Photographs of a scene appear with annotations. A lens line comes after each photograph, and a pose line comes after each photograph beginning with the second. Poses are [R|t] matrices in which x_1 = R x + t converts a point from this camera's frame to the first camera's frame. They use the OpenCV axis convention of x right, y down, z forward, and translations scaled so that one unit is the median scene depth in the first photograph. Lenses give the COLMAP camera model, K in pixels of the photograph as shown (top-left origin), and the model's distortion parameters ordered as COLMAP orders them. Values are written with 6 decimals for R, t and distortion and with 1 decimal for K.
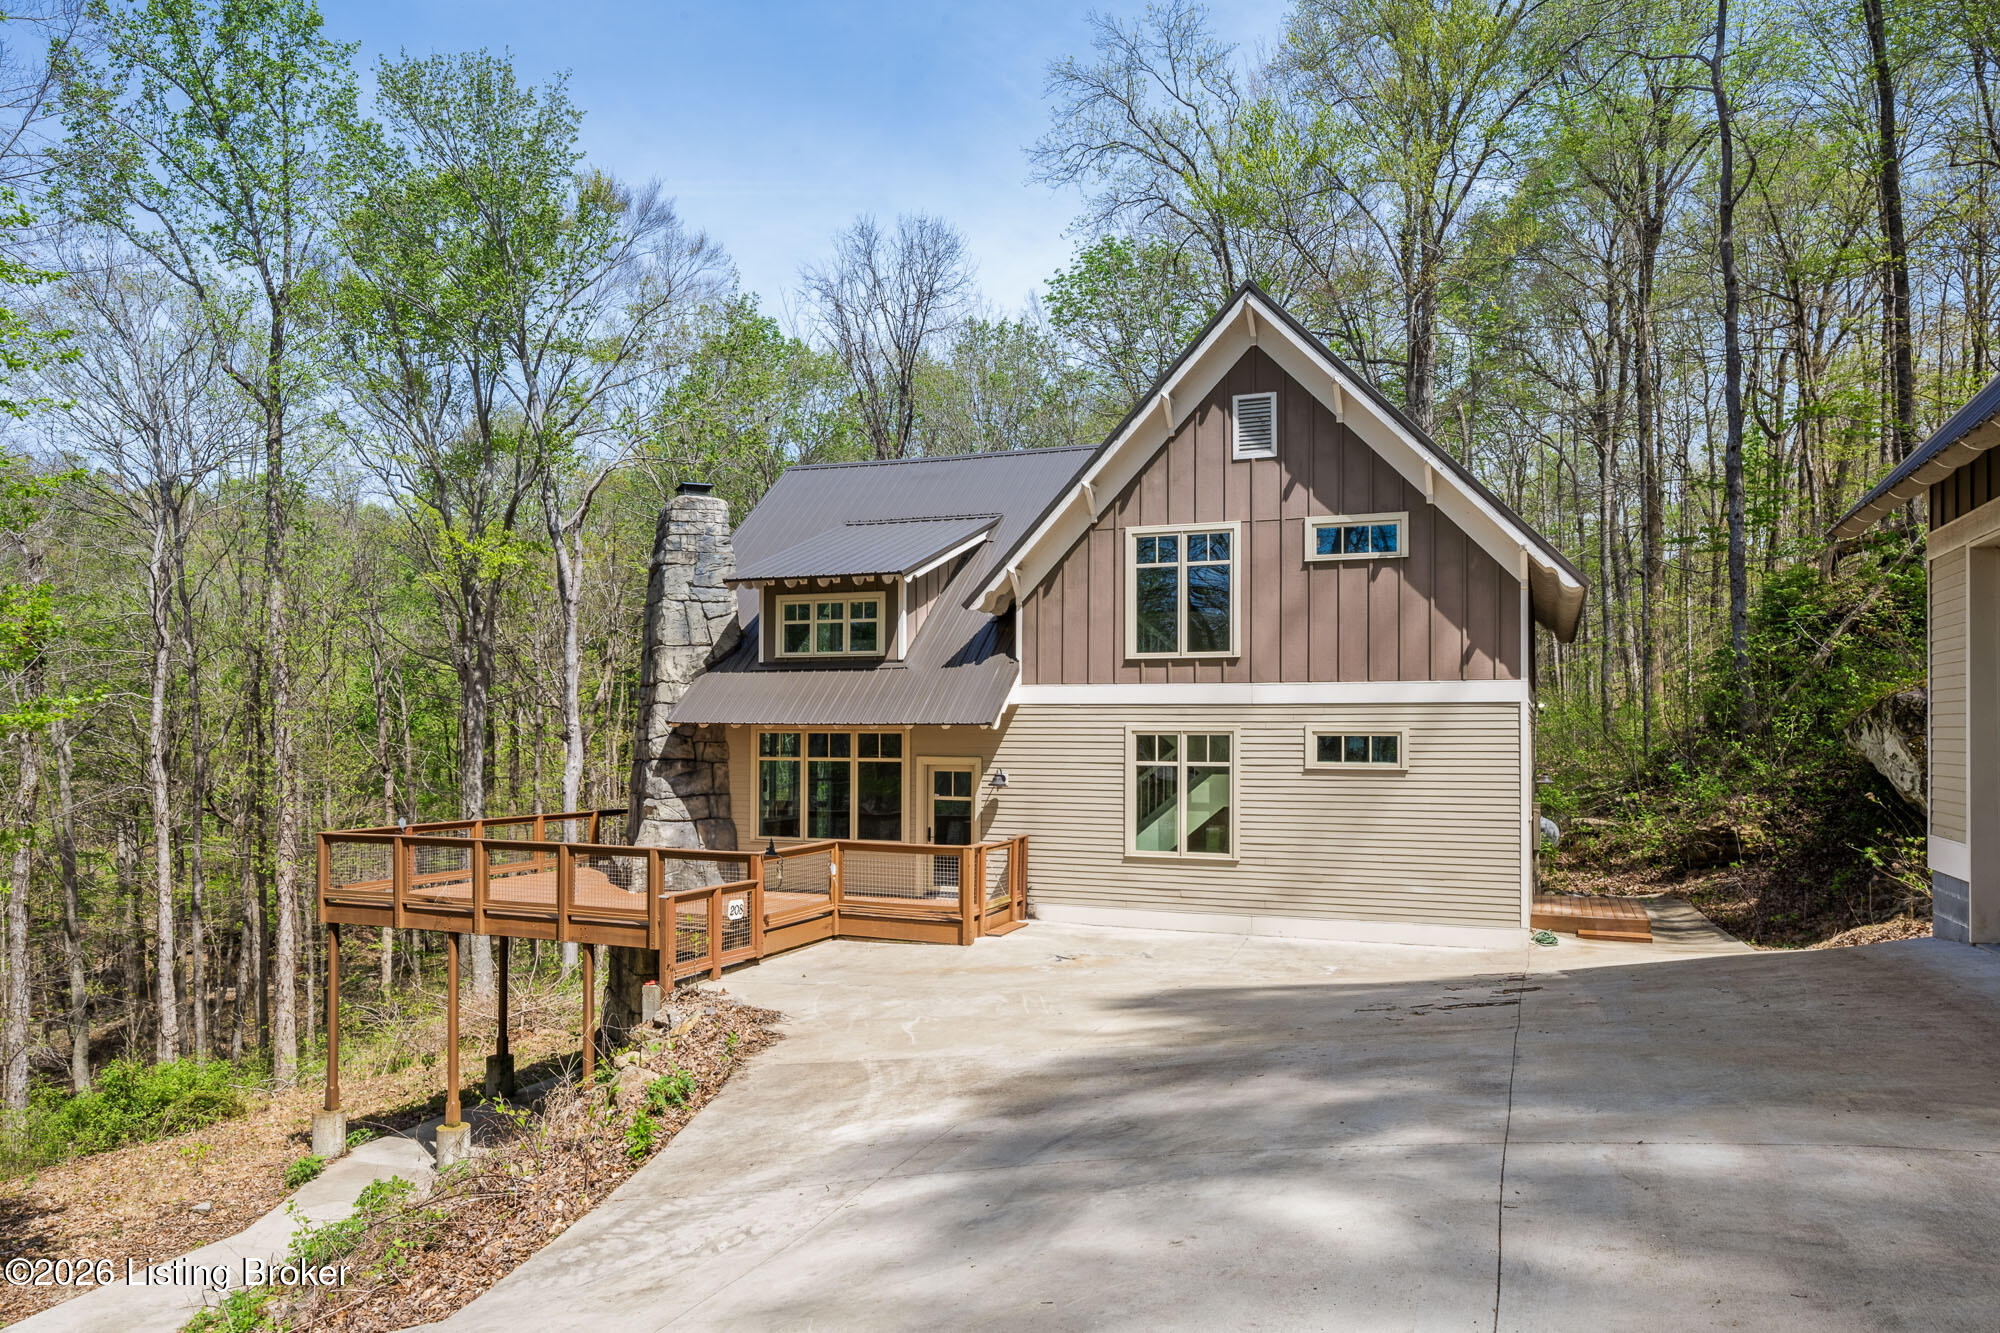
lens RADIAL K [[1431.9, 0, 993.9], [0, 1431.9, 679.7], [0, 0, 1]] dist [-0.004242, -0.004042]
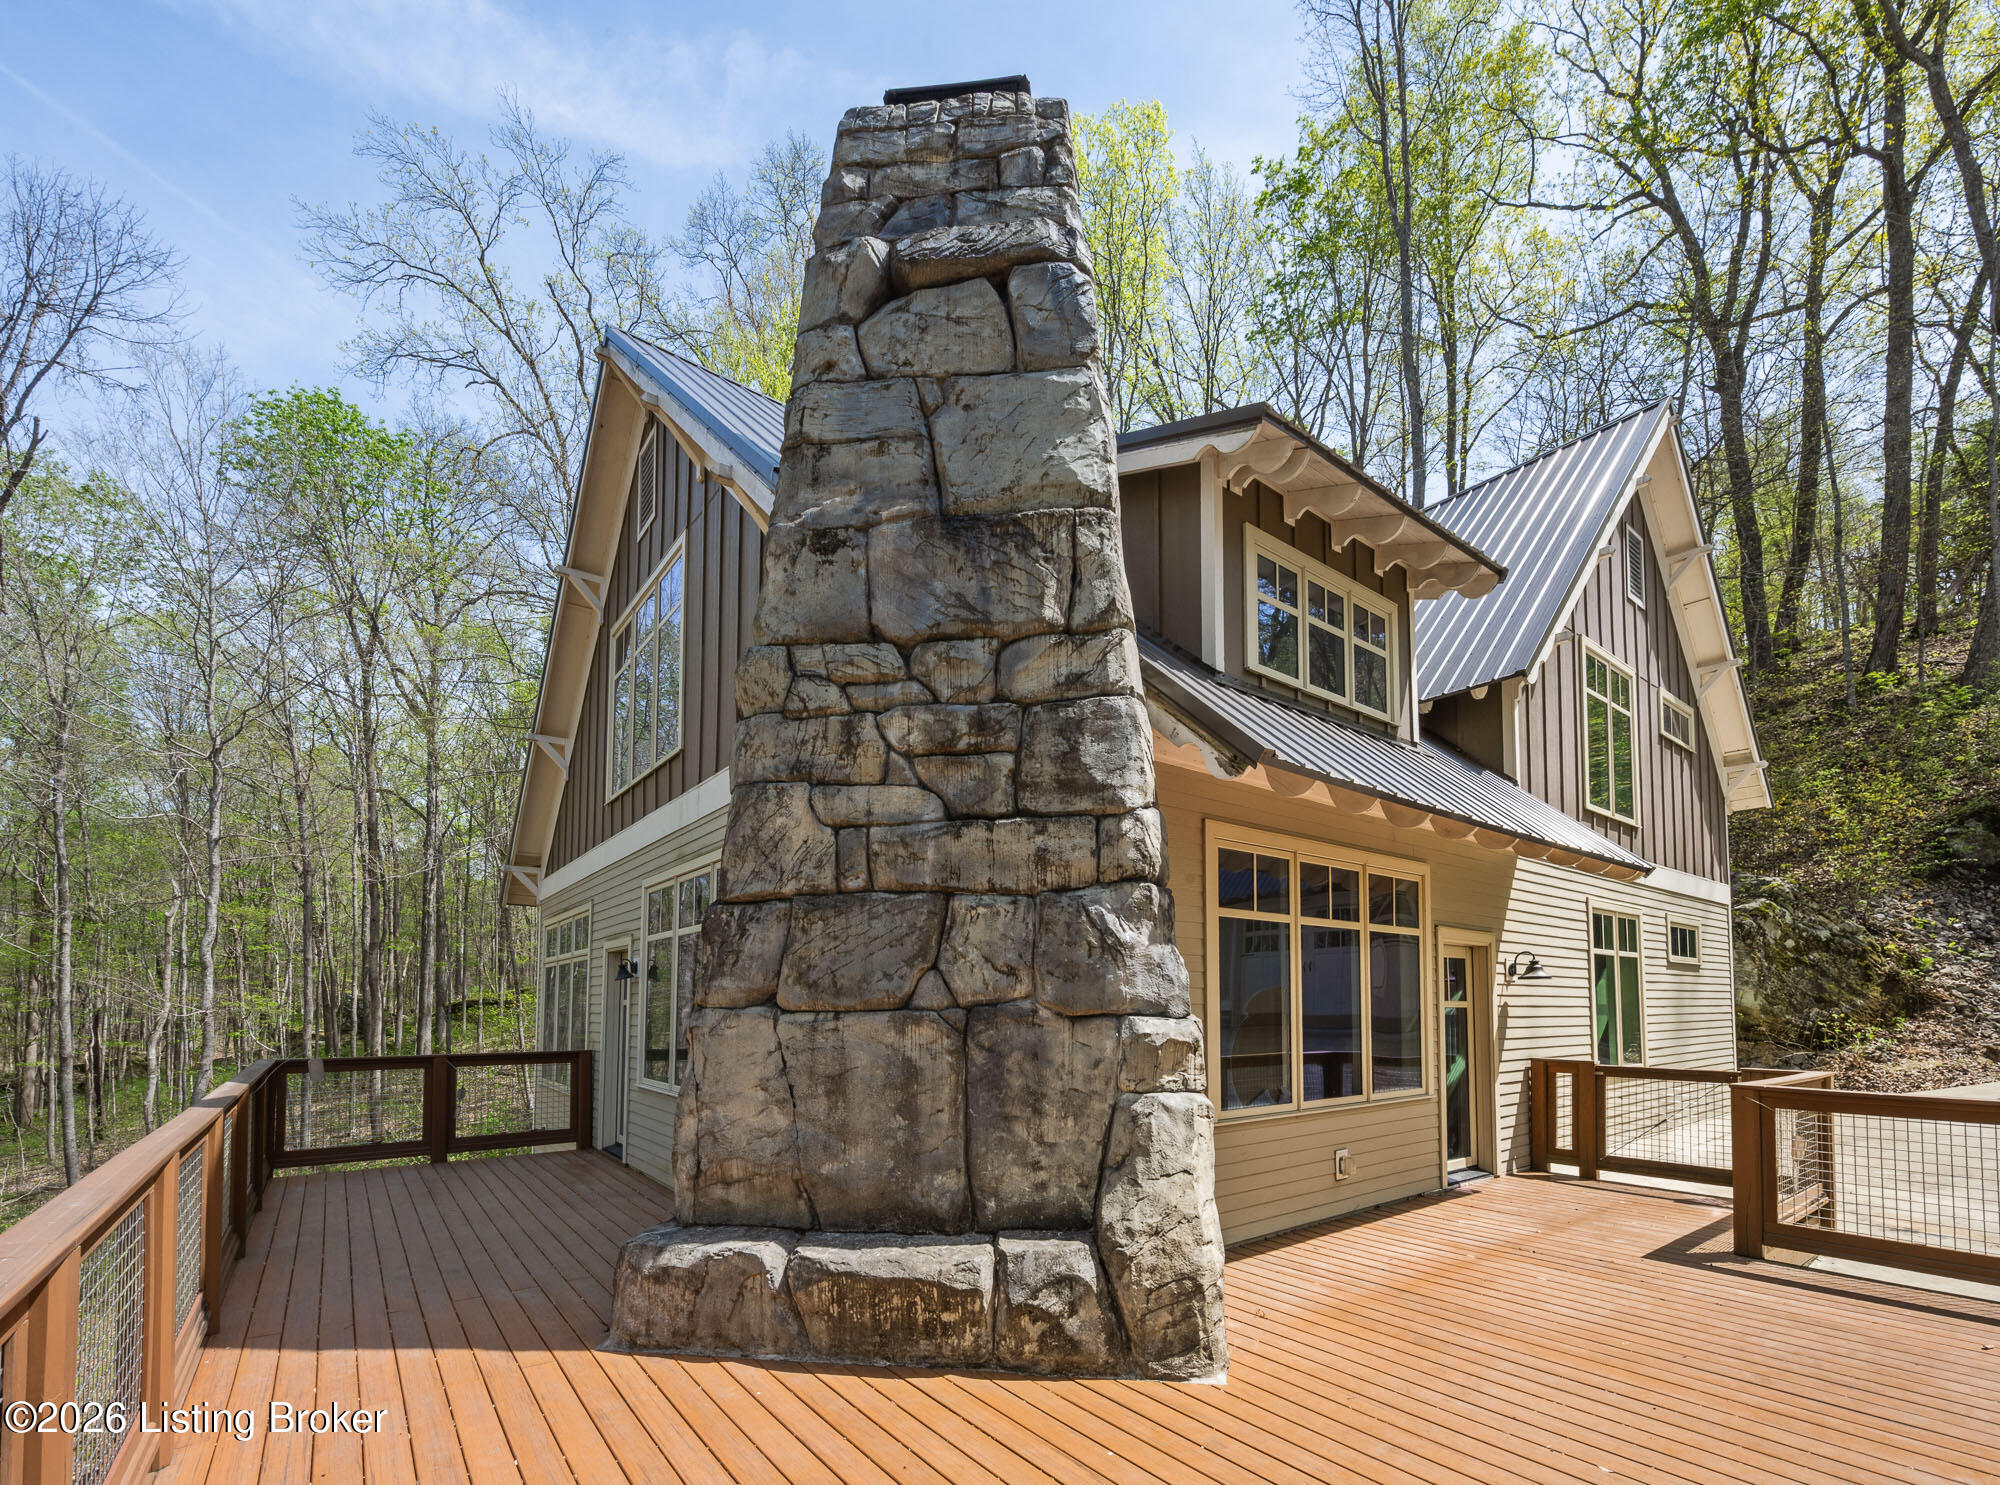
lens RADIAL K [[893.5, 0, 1001.6], [0, 893.5, 962.7], [0, 0, 1]] dist [-0.007170, 0.000837]
pose [[0.485851, 0.041278, 0.873067, -0.407659], [-0.027755, 0.999109, -0.031791, 0.079066], [-0.873601, -0.008787, 0.486564, 0.939258]]
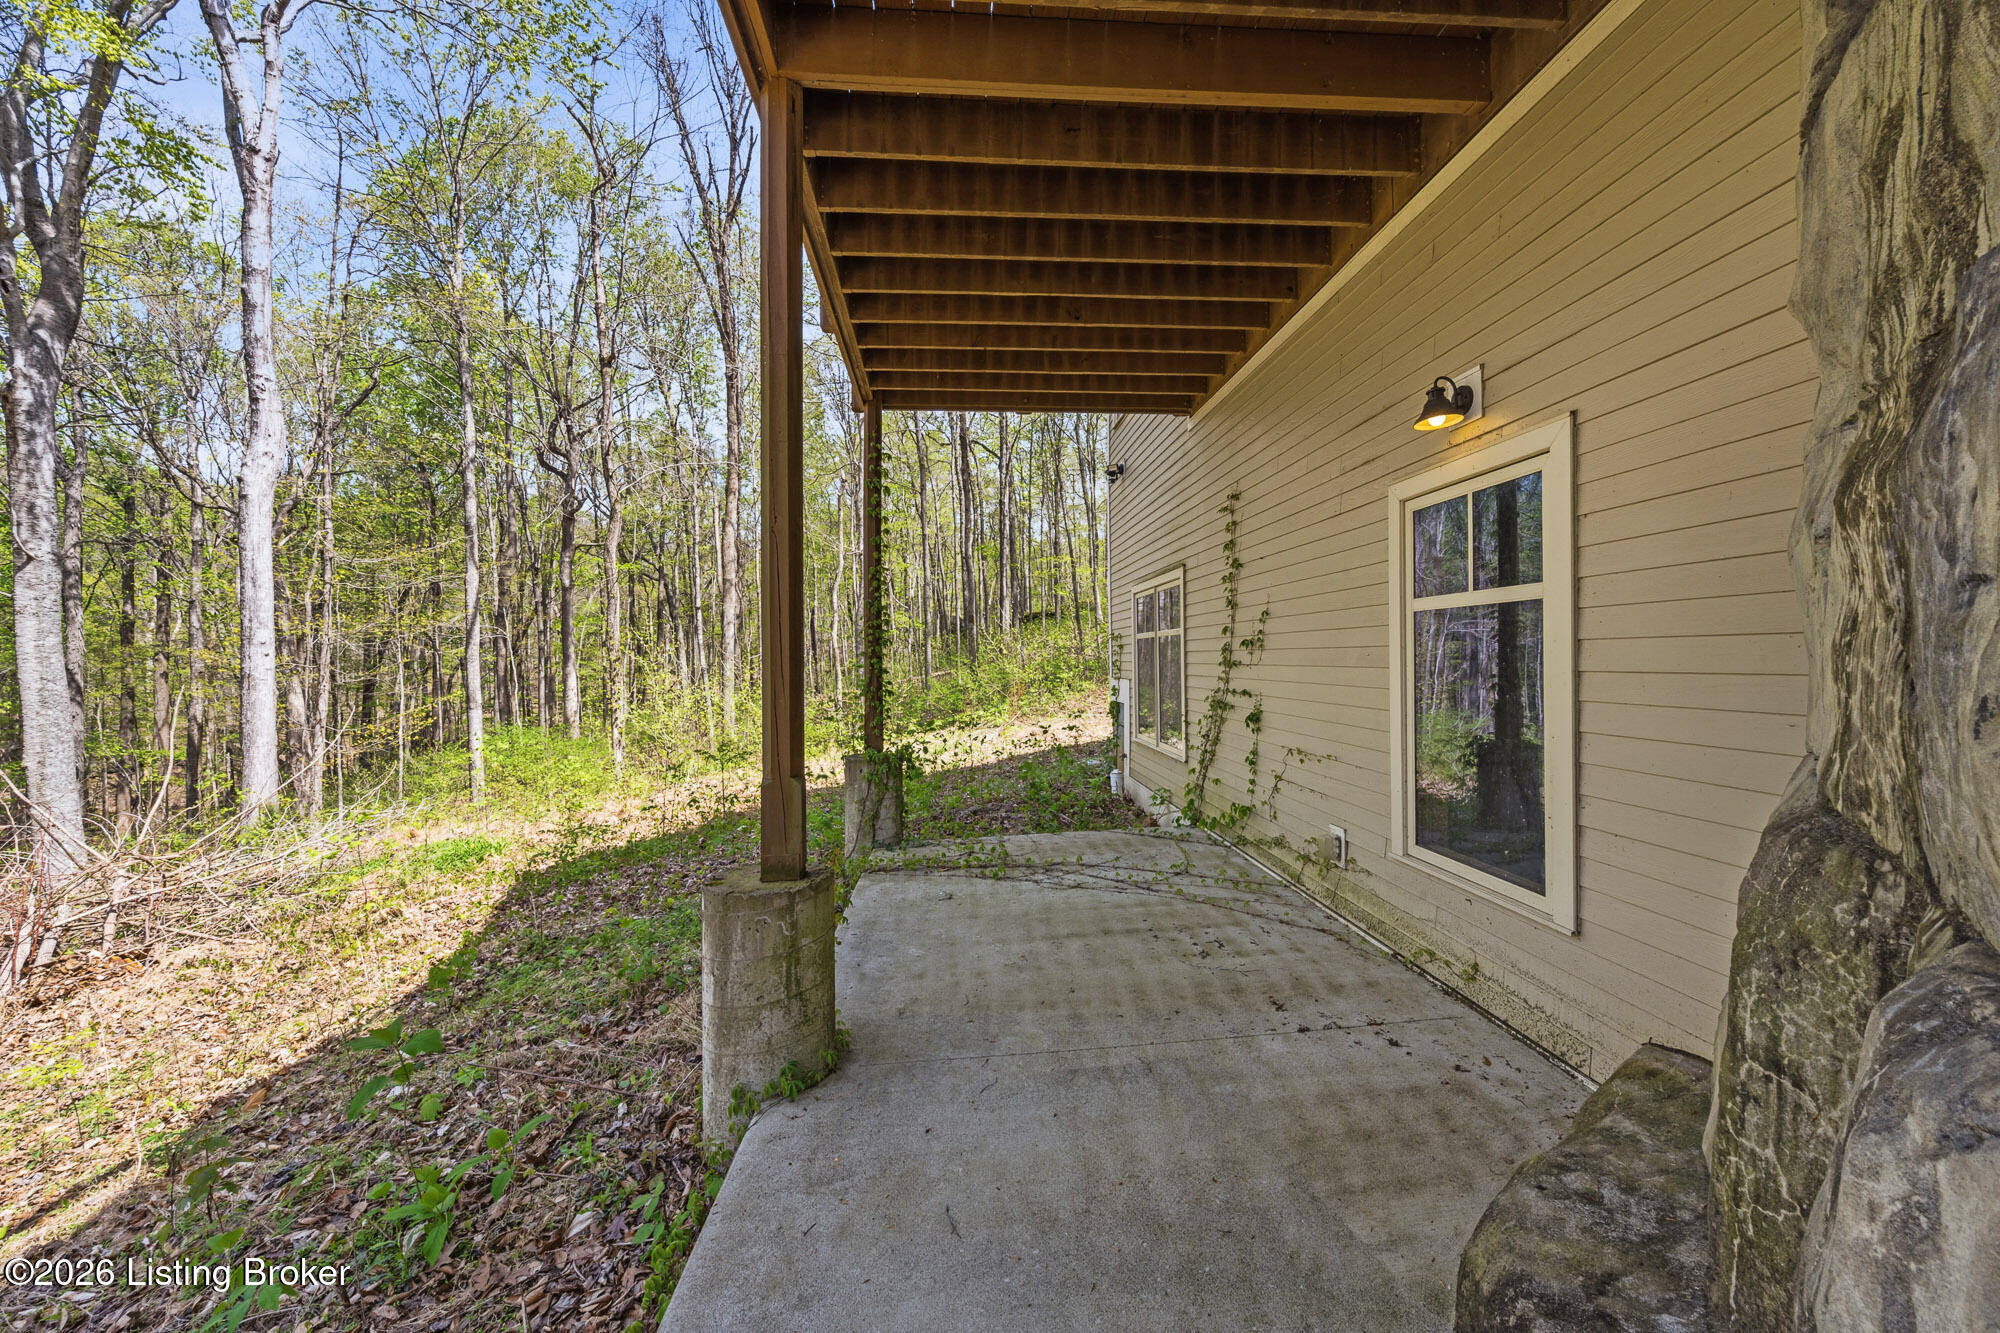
lens RADIAL K [[776.8, 0, 990.7], [0, 776.8, 693.9], [0, 0, 1]] dist [-0.002795, -0.000195]
pose [[0.891490, -0.008704, 0.452958, -0.326333], [-0.003553, 0.999650, 0.026203, 0.272107], [-0.453027, -0.024969, 0.891147, 1.092741]]
